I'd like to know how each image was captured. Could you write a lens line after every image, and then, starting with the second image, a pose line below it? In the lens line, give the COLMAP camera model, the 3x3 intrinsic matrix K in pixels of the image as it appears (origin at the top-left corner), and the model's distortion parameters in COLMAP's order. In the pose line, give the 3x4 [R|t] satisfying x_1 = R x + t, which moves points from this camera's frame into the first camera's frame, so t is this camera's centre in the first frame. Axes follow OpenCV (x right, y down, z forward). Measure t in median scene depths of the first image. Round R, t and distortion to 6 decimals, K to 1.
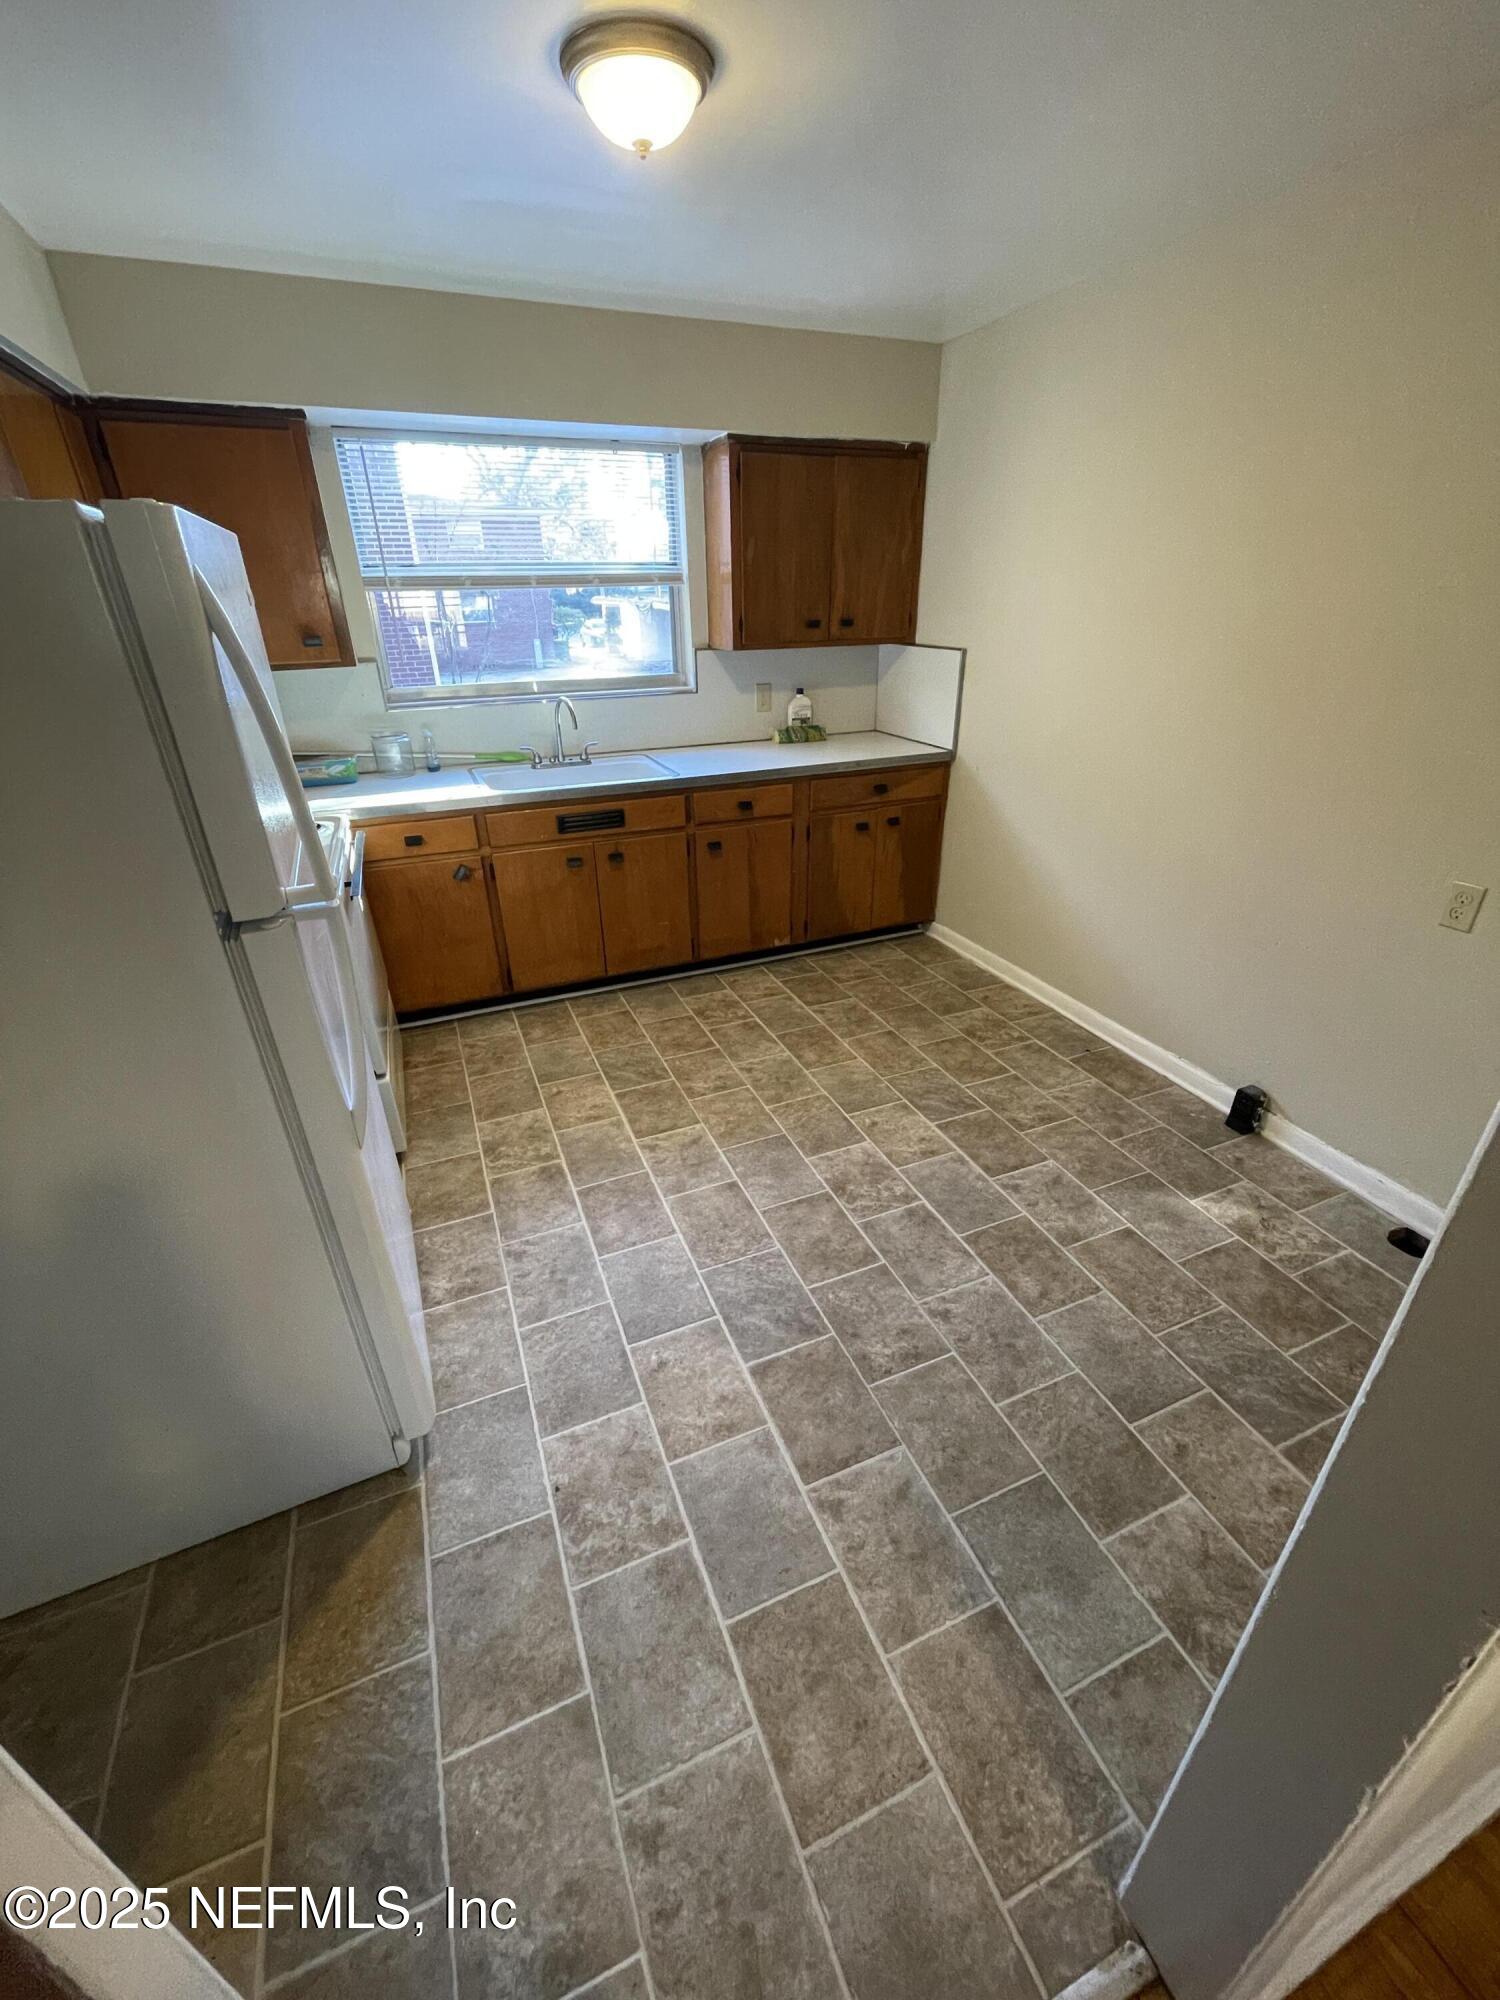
lens RADIAL K [[804.0, 0, 746.9], [0, 804.0, 995.3], [0, 0, 1]] dist [-0.000864, -0.000050]
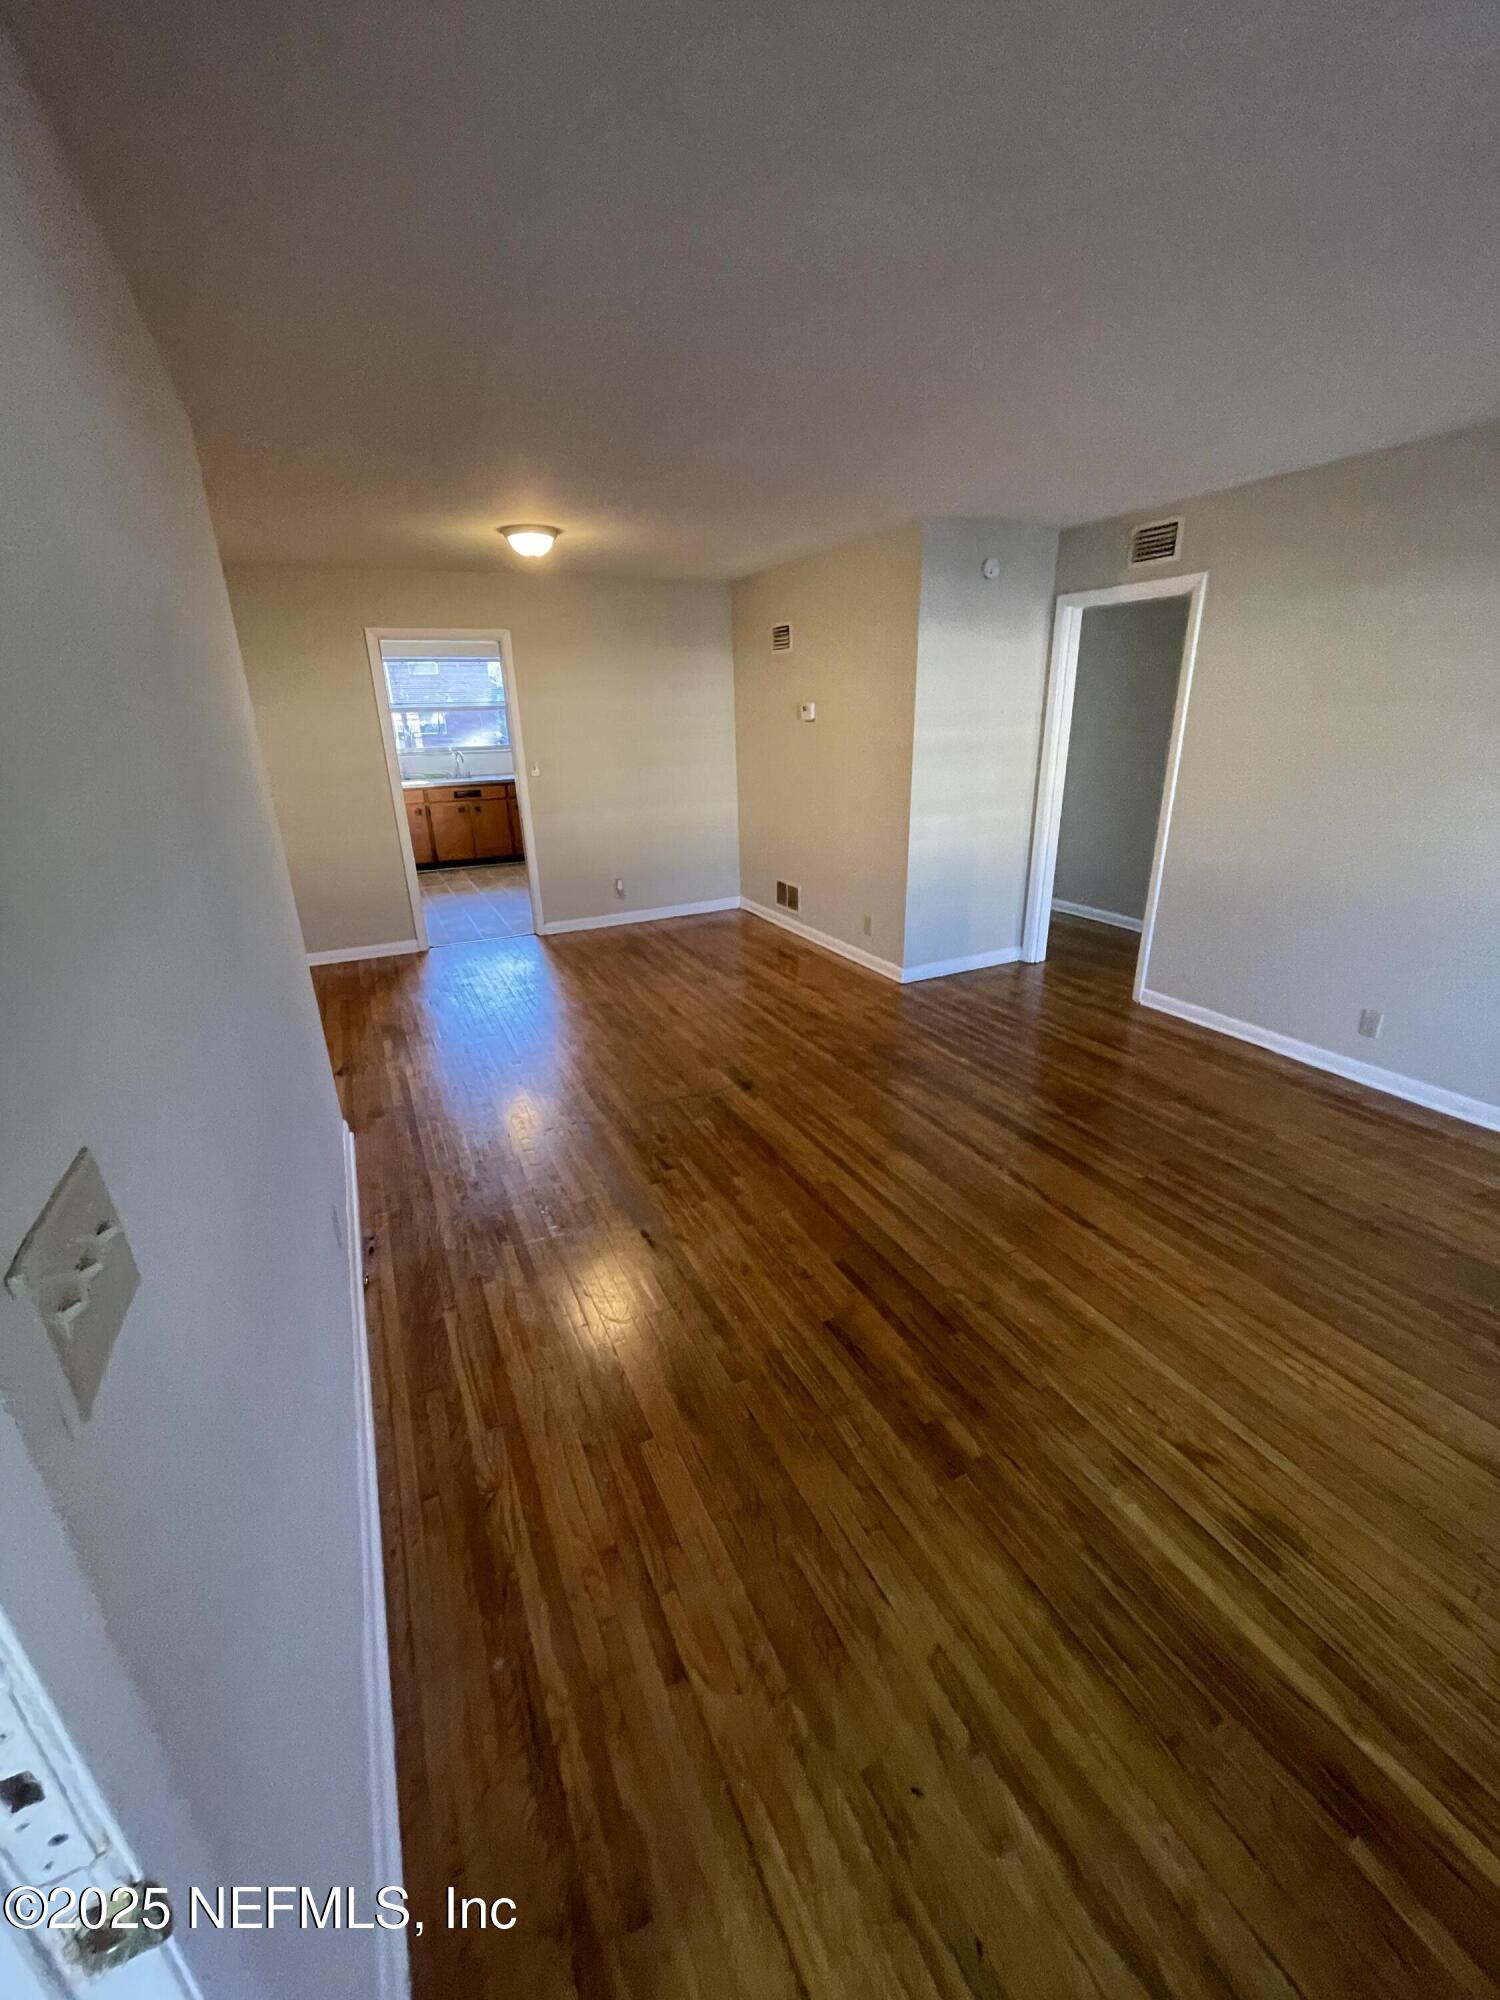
lens RADIAL K [[804.0, 0, 755.4], [0, 804.0, 1005.6], [0, 0, 1]] dist [-0.000864, -0.000050]
pose [[0.996905, -0.010121, 0.077961, 0.533277], [0.019827, 0.991991, -0.124743, 0.816425], [-0.076074, 0.125903, 0.989121, -1.599948]]
